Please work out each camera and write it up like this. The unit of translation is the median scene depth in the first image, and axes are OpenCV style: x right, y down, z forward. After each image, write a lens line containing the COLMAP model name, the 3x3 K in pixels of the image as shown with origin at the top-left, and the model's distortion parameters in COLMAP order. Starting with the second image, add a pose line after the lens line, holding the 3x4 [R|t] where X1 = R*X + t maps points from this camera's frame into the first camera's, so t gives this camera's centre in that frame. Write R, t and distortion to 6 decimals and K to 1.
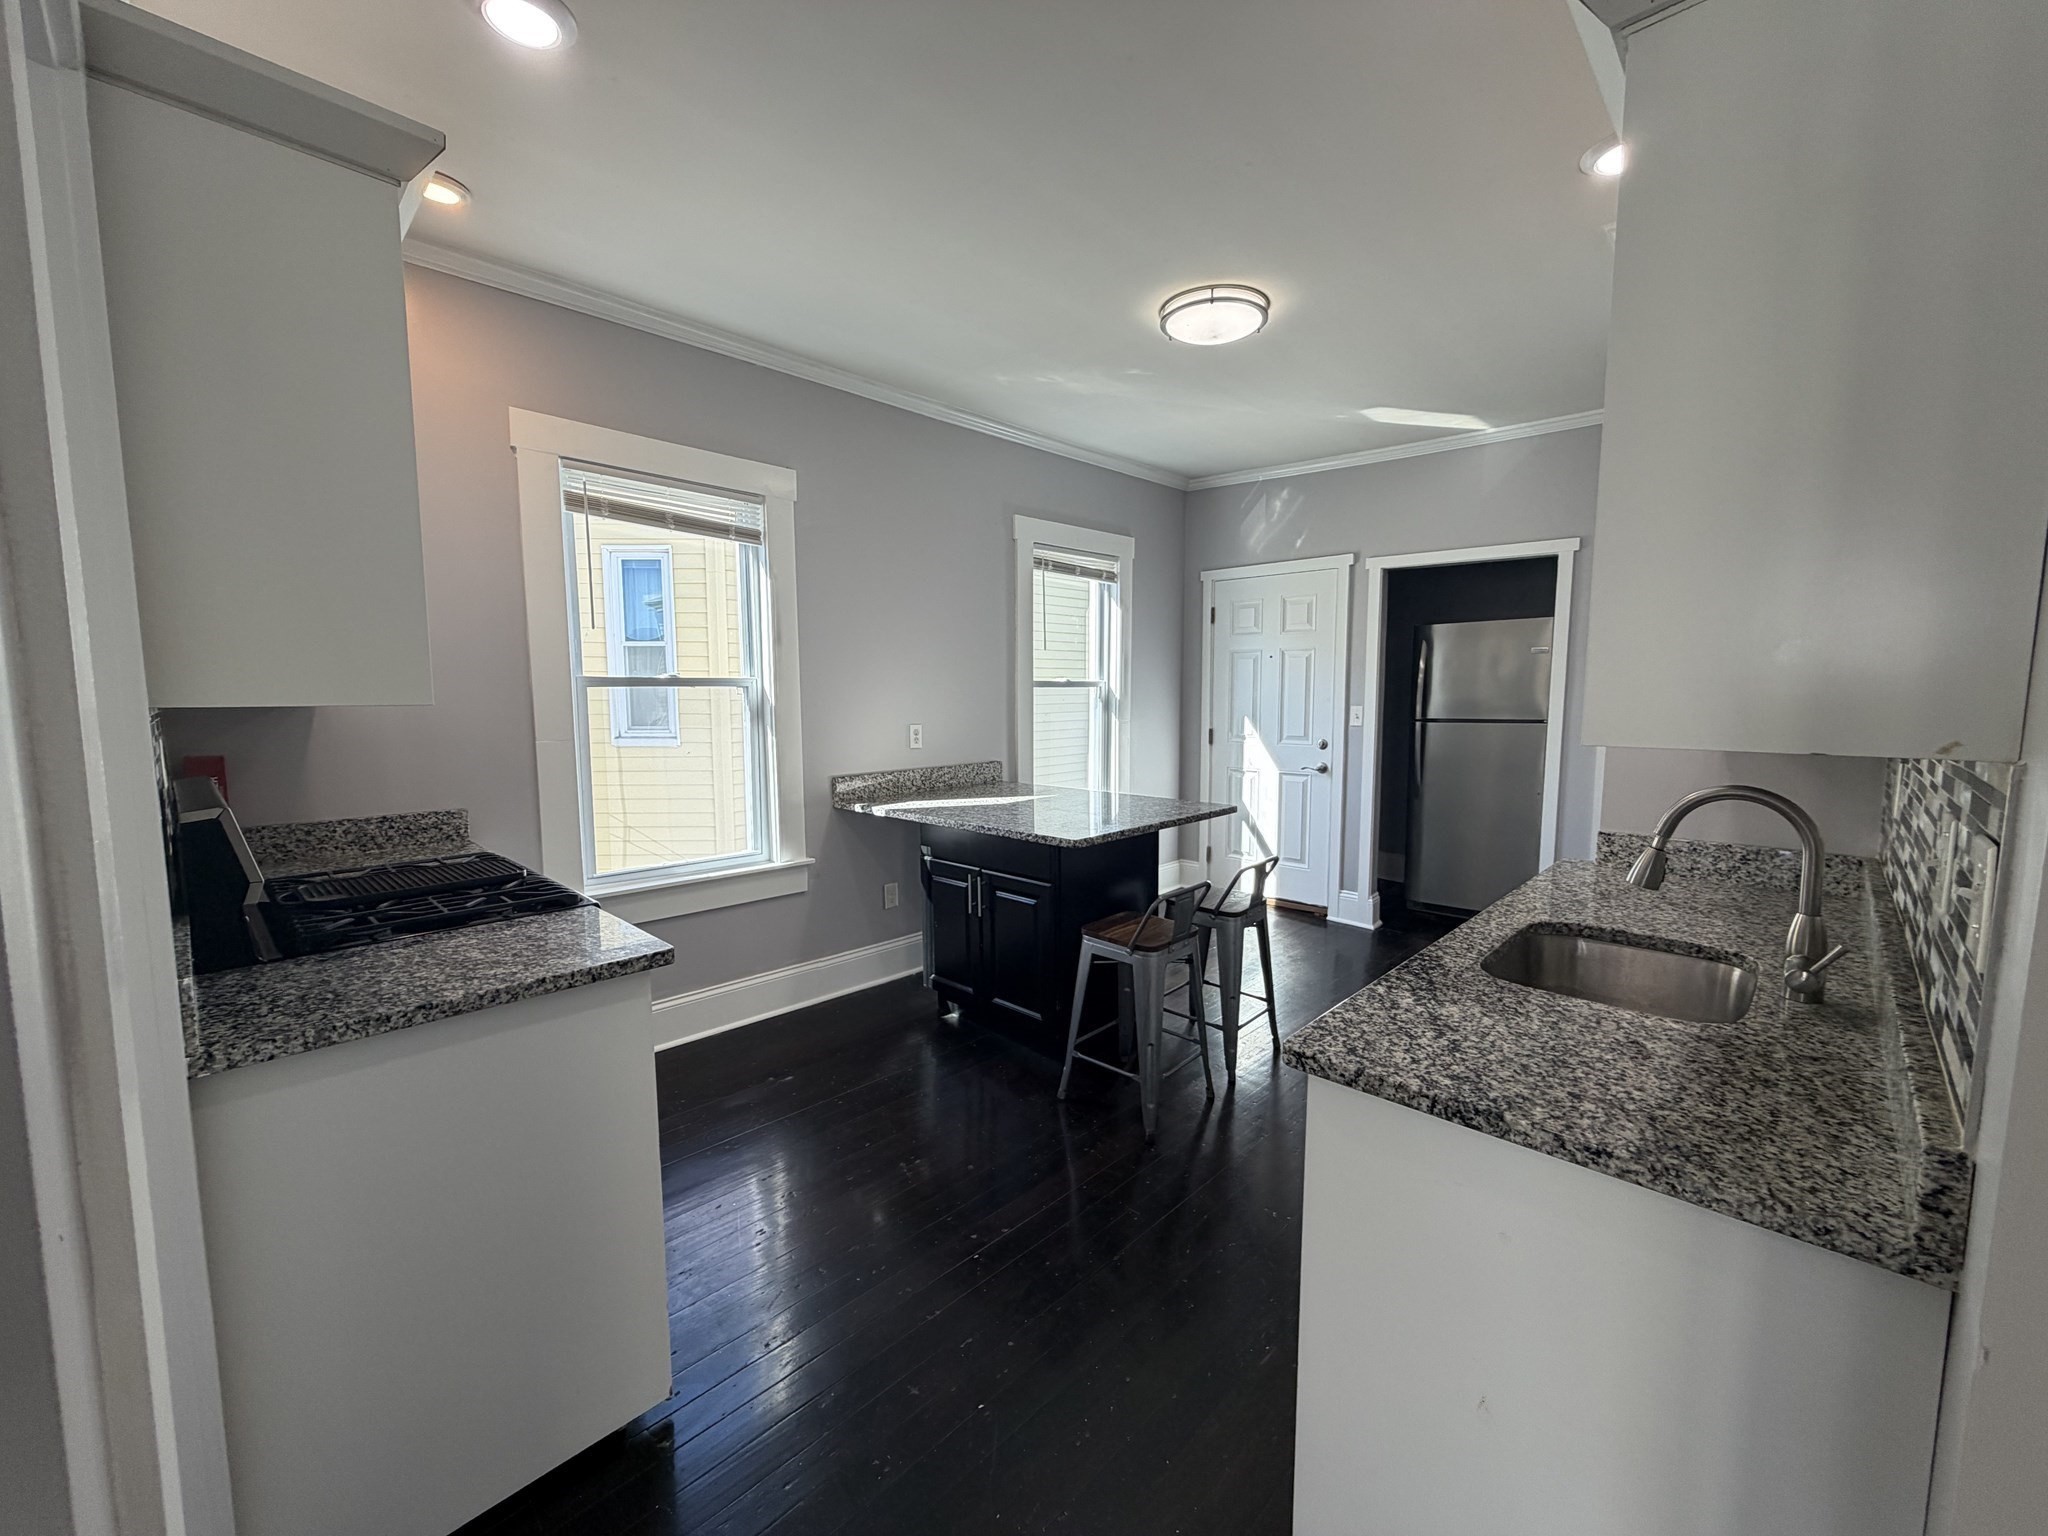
lens RADIAL K [[808.2, 0, 1024.0], [0, 808.2, 768.0], [0, 0, 1]] dist [-0.008488, 0.000502]
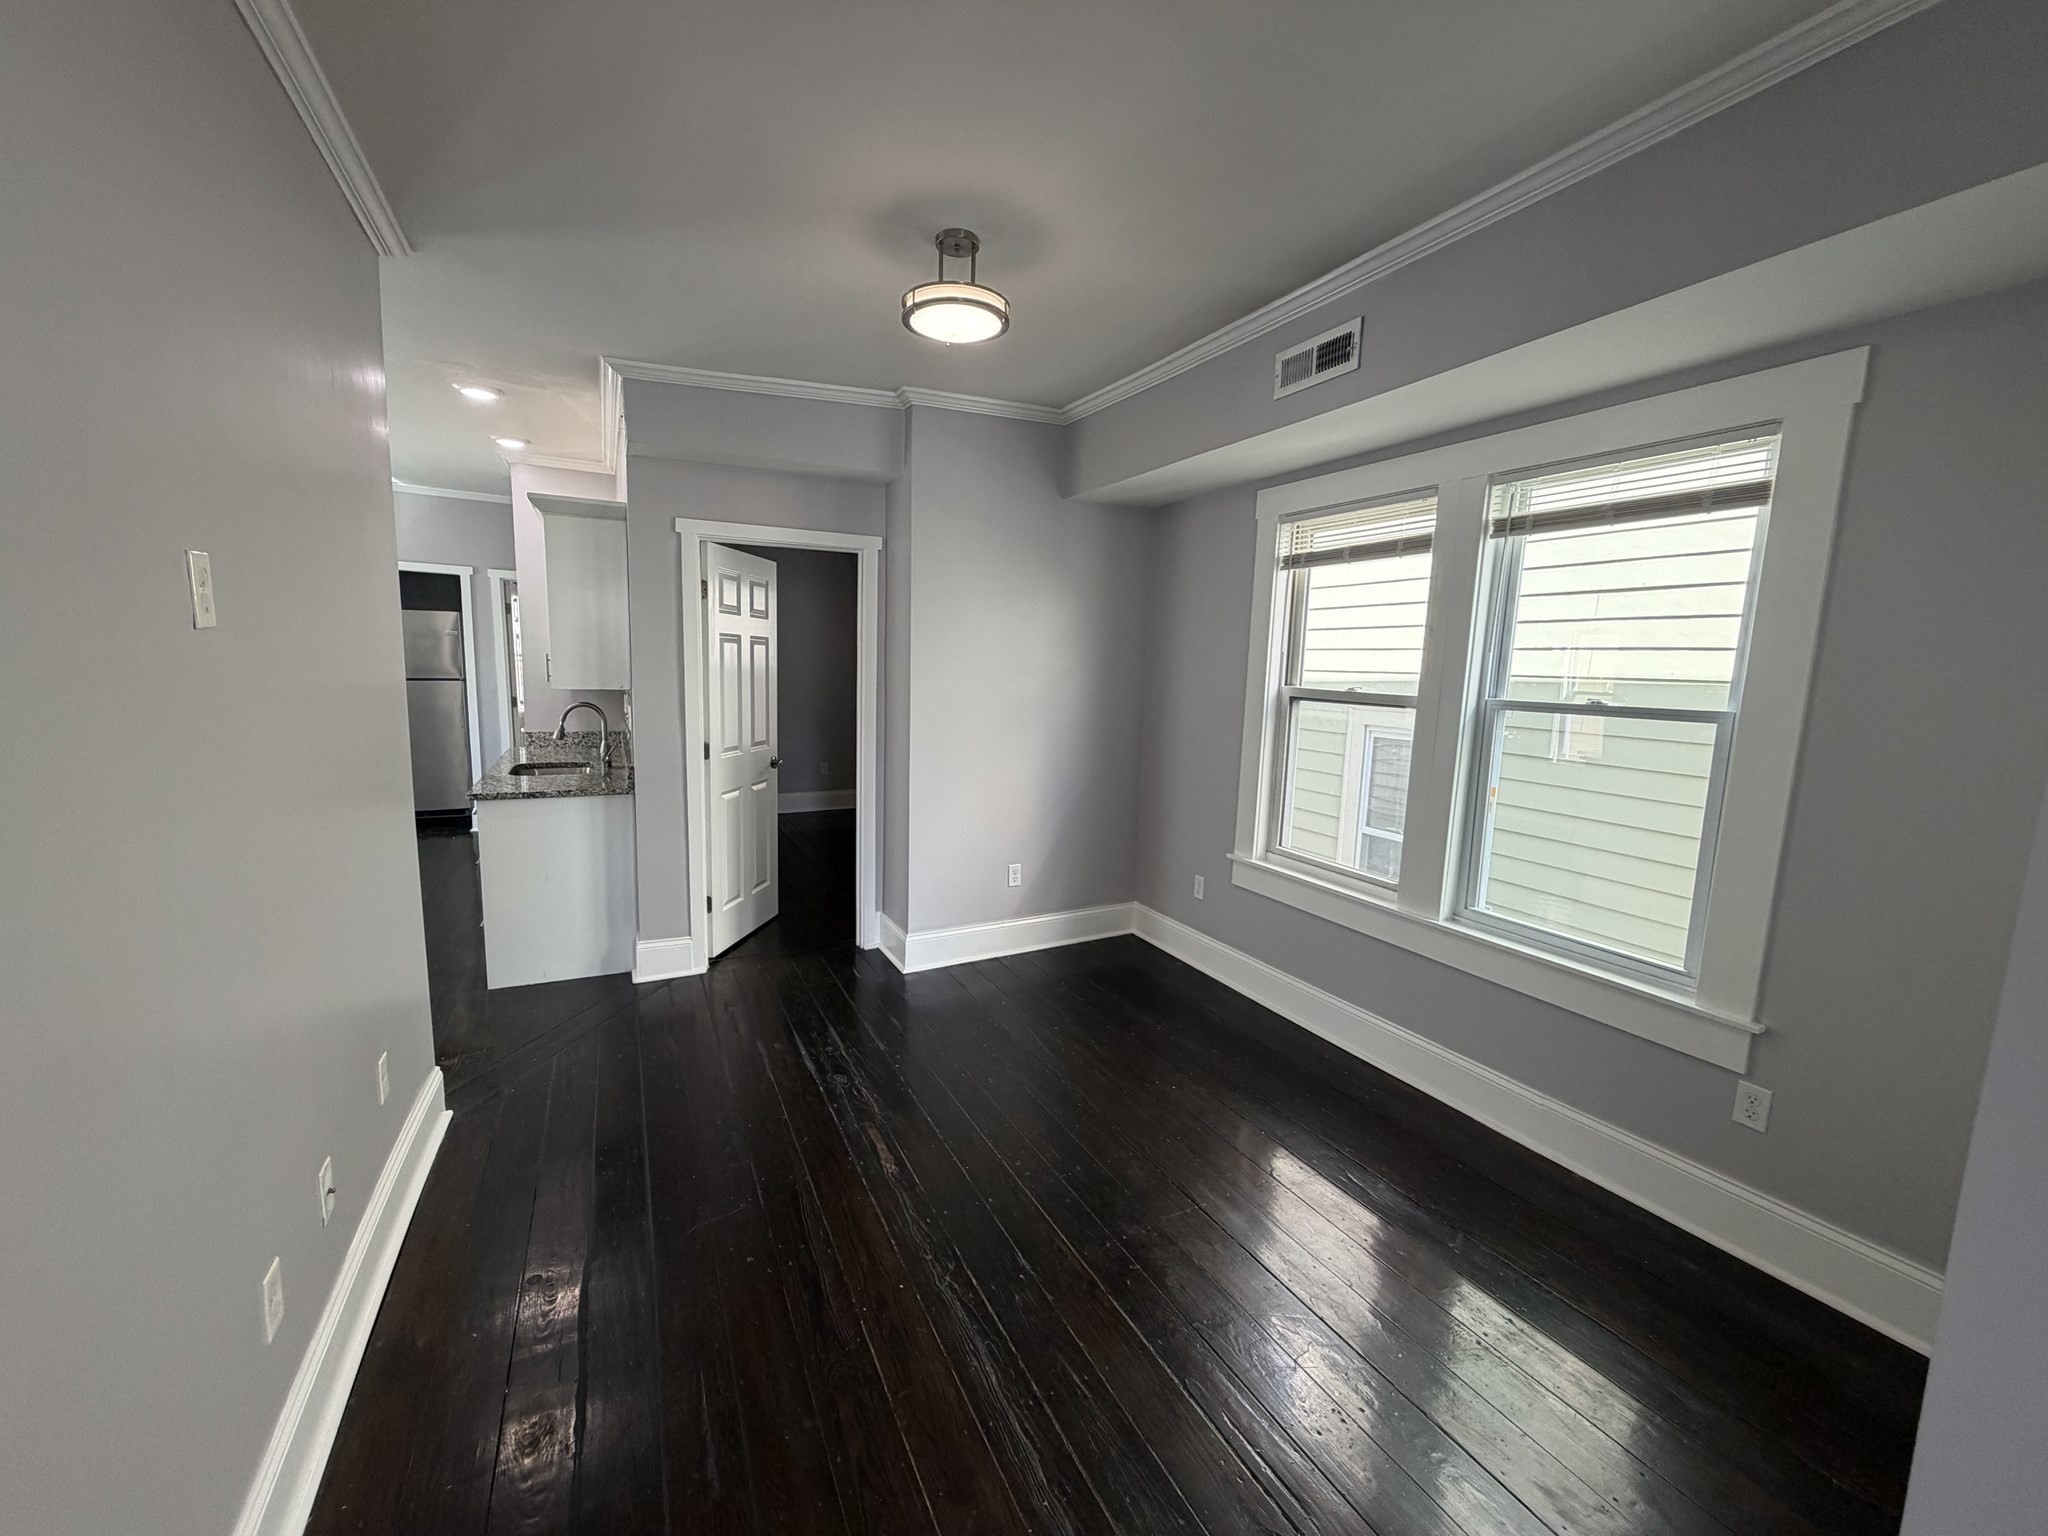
lens RADIAL K [[808.2, 0, 1024.0], [0, 808.2, 768.0], [0, 0, 1]] dist [-0.008488, 0.000502]
pose [[0.310991, -0.132359, 0.941151, -1.577152], [0.071460, 0.990709, 0.115715, 0.041304], [-0.947723, 0.031268, 0.317559, -1.636918]]
